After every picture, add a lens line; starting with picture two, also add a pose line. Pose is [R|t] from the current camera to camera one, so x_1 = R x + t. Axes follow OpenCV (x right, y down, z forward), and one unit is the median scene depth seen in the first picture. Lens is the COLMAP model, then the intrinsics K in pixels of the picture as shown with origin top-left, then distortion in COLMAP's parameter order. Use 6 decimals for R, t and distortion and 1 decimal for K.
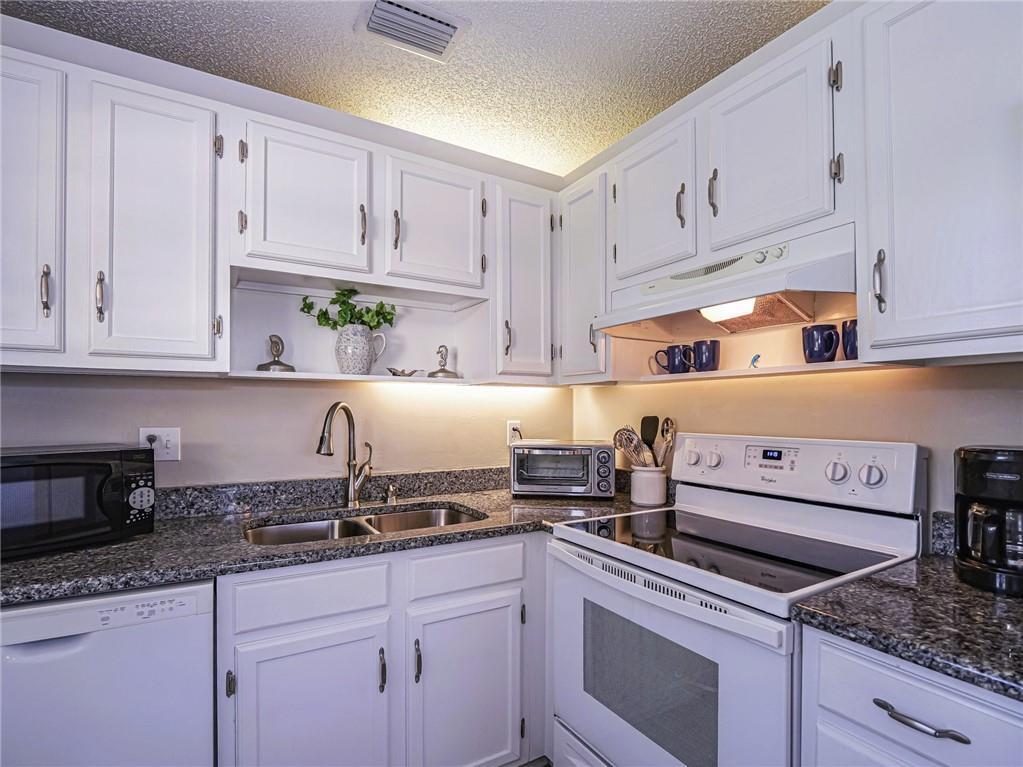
lens RADIAL K [[503.5, 0, 504.4], [0, 503.5, 412.2], [0, 0, 1]] dist [-0.008766, -0.000636]
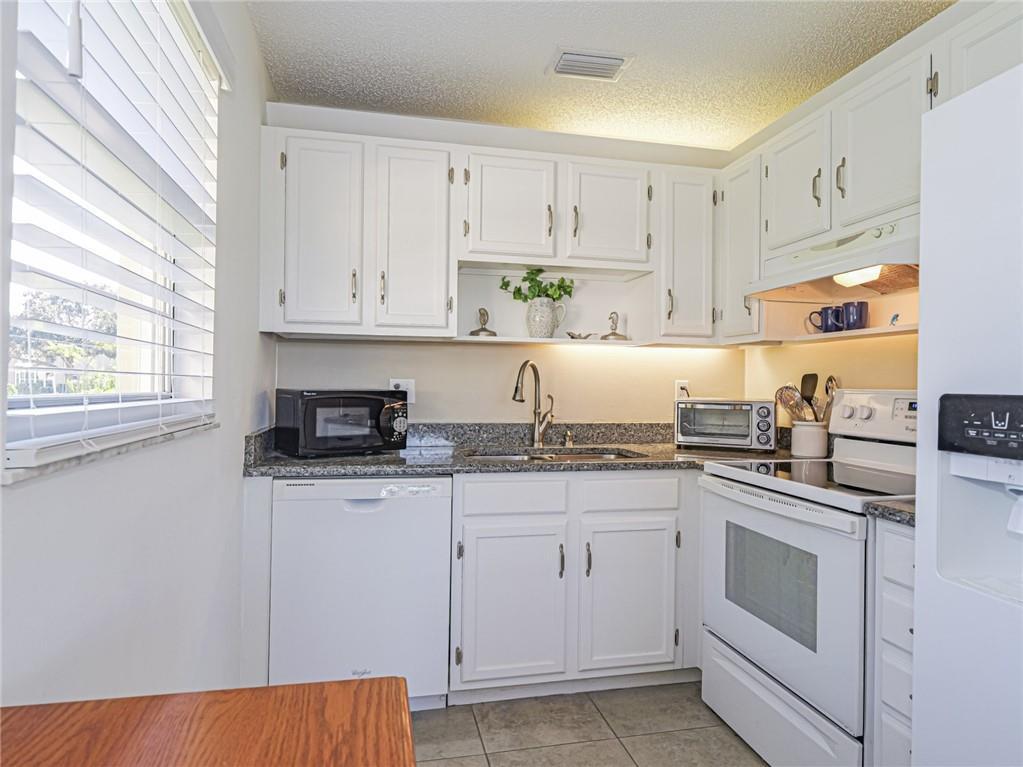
lens RADIAL K [[604.3, 0, 508.4], [0, 604.3, 384.5], [0, 0, 1]] dist [-0.006025, -0.000397]
pose [[0.950464, 0.009605, -0.310686, 0.097617], [-0.010740, 0.999940, -0.001944, 0.047479], [0.310648, 0.005185, 0.950511, -0.480056]]
